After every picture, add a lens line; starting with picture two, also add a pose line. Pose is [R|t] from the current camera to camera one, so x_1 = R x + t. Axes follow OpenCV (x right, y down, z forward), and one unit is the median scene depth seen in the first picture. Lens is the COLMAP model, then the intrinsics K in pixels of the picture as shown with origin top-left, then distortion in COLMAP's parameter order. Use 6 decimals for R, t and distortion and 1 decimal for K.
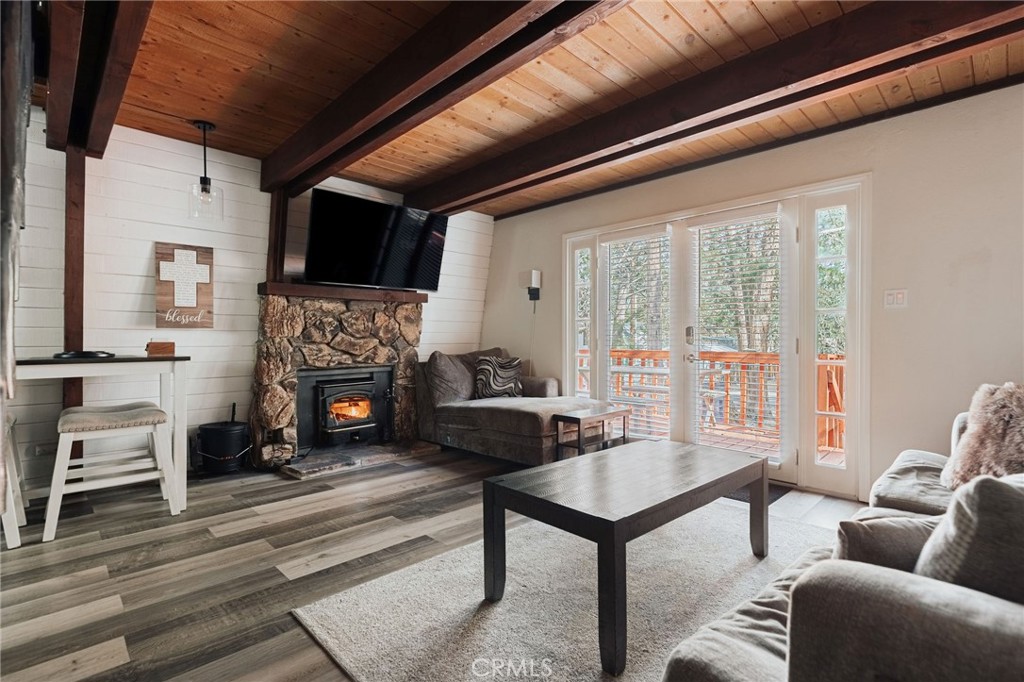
lens RADIAL K [[484.0, 0, 512.0], [0, 484.0, 341.0], [0, 0, 1]] dist [-0.001280, -0.000077]
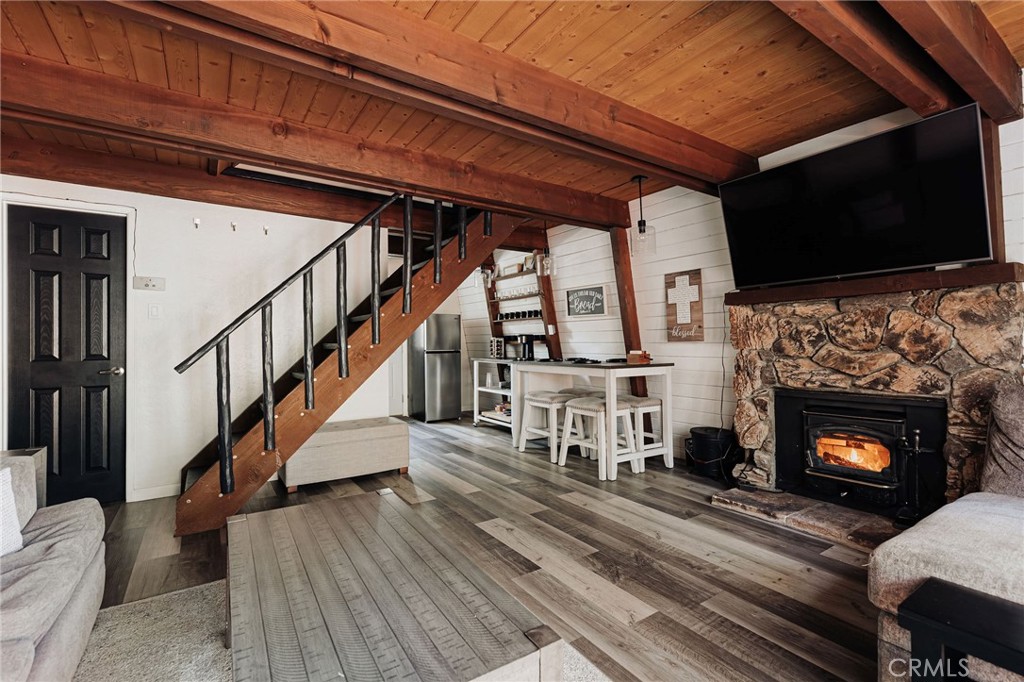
lens RADIAL K [[457.5, 0, 512.0], [0, 457.5, 341.0], [0, 0, 1]] dist [0.002533, -0.000085]
pose [[-0.181428, -0.000651, -0.983404, 0.427057], [0.009404, 0.999953, -0.002397, -0.024748], [0.983359, -0.009683, -0.181413, 0.667183]]
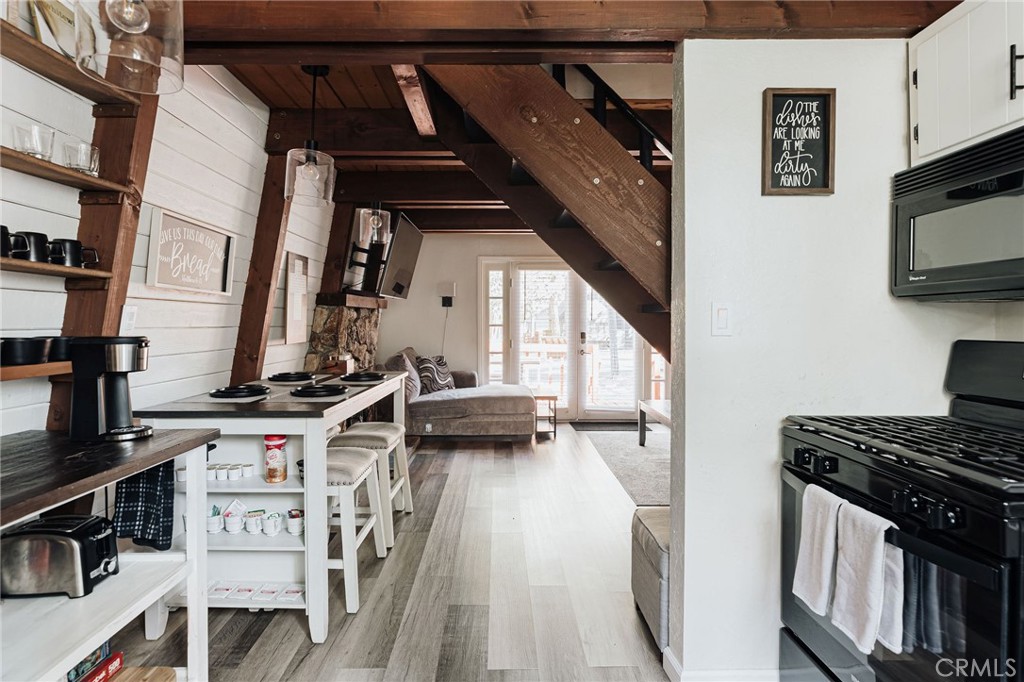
lens RADIAL K [[530.3, 0, 500.8], [0, 530.3, 333.9], [0, 0, 1]] dist [-0.003489, -0.000059]
pose [[0.696960, -0.014769, 0.716958, -0.966330], [-0.002173, 0.999740, 0.022707, -0.057794], [-0.717107, -0.017384, 0.696747, -0.006756]]
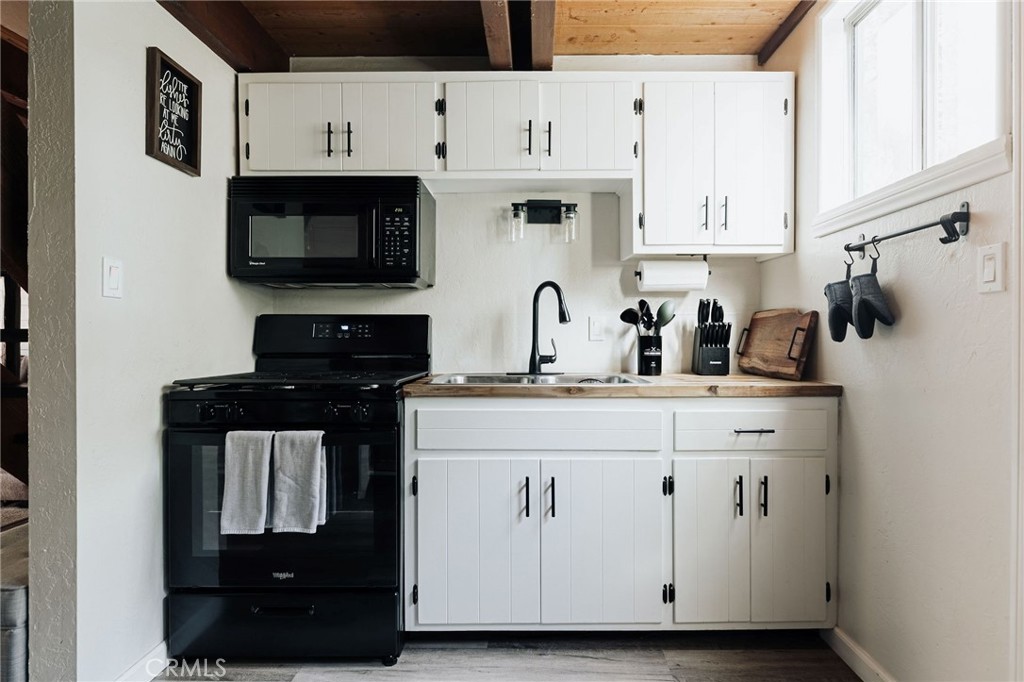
lens RADIAL K [[511.0, 0, 526.9], [0, 511.0, 338.9], [0, 0, 1]] dist [-0.003210, 0.000059]
pose [[-0.707479, 0.000138, 0.706734, -0.998303], [-0.002761, 0.999992, -0.002959, -0.017305], [-0.706729, -0.004045, -0.707473, 0.210851]]
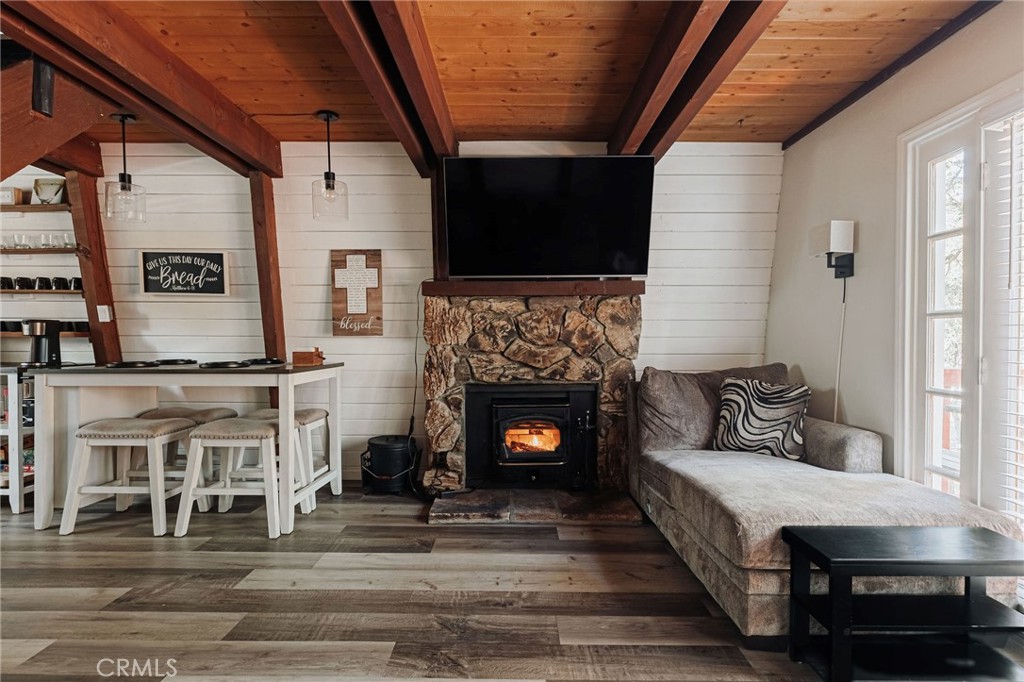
lens RADIAL K [[491.8, 0, 510.7], [0, 491.8, 339.8], [0, 0, 1]] dist [-0.007066, 0.000492]
pose [[0.709168, 0.006874, -0.705006, 0.200394], [-0.003044, 0.999973, 0.006687, -0.022041], [0.705033, -0.002596, 0.709170, 0.439145]]
